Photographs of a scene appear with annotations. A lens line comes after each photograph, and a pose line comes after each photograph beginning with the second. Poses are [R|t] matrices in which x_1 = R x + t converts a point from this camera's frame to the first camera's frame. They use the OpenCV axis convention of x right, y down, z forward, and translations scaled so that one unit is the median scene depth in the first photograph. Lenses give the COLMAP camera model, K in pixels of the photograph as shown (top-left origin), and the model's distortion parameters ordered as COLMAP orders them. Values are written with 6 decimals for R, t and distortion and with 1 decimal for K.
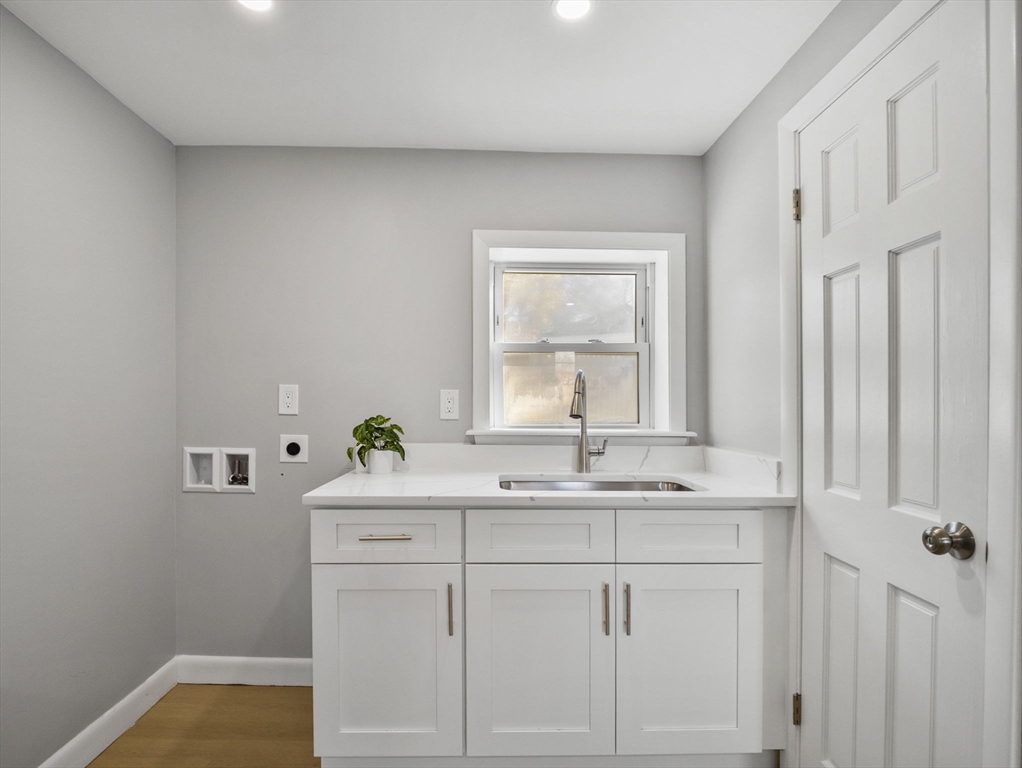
lens RADIAL K [[513.8, 0, 486.7], [0, 513.8, 415.9], [0, 0, 1]] dist [-0.013430, 0.002335]
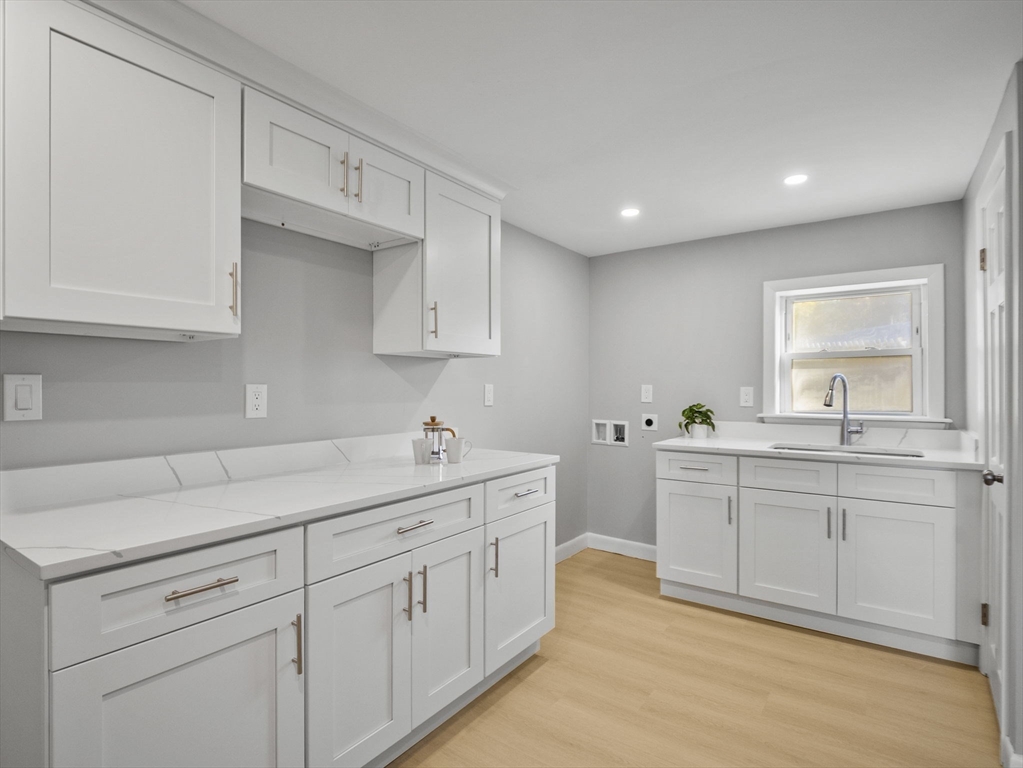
lens RADIAL K [[514.3, 0, 521.5], [0, 514.3, 392.3], [0, 0, 1]] dist [-0.013430, 0.002335]
pose [[0.816096, -0.002075, -0.577913, 0.275491], [-0.008986, 0.999827, -0.016280, -0.004852], [0.577847, 0.018480, 0.815936, -0.668895]]
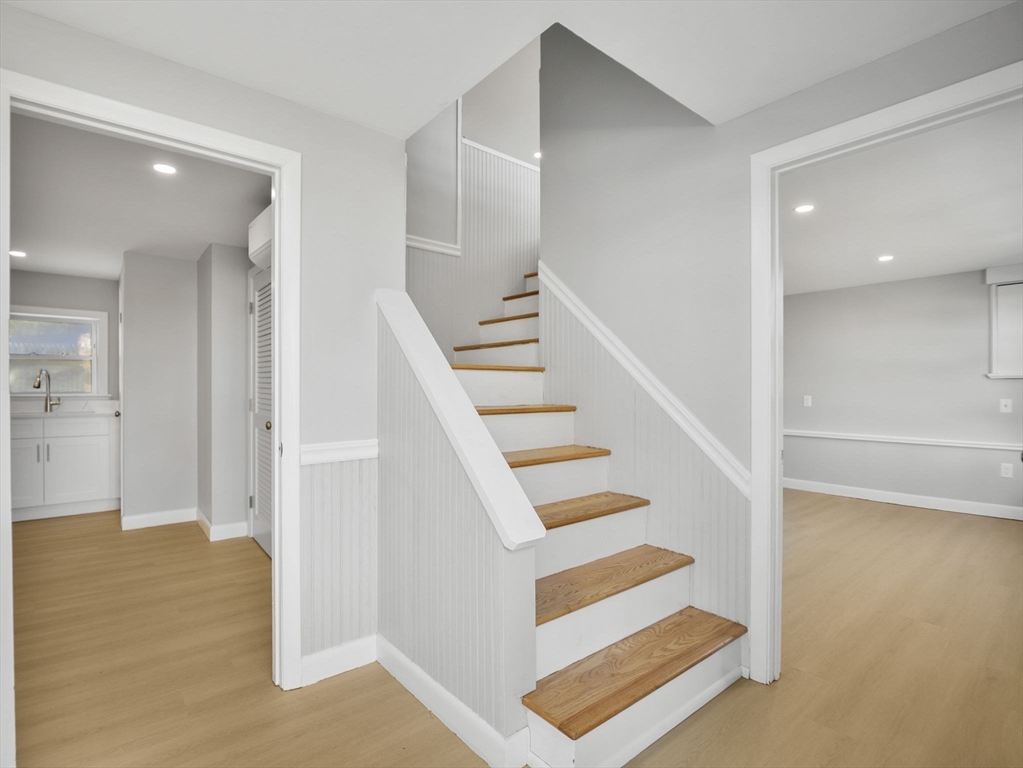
lens RADIAL K [[514.3, 0, 521.1], [0, 514.3, 385.6], [0, 0, 1]] dist [-0.013430, 0.002335]
pose [[0.766882, -0.005462, 0.641765, 0.351947], [0.016894, 0.999789, -0.011679, 0.051916], [-0.641566, 0.019799, 0.766813, -2.175872]]
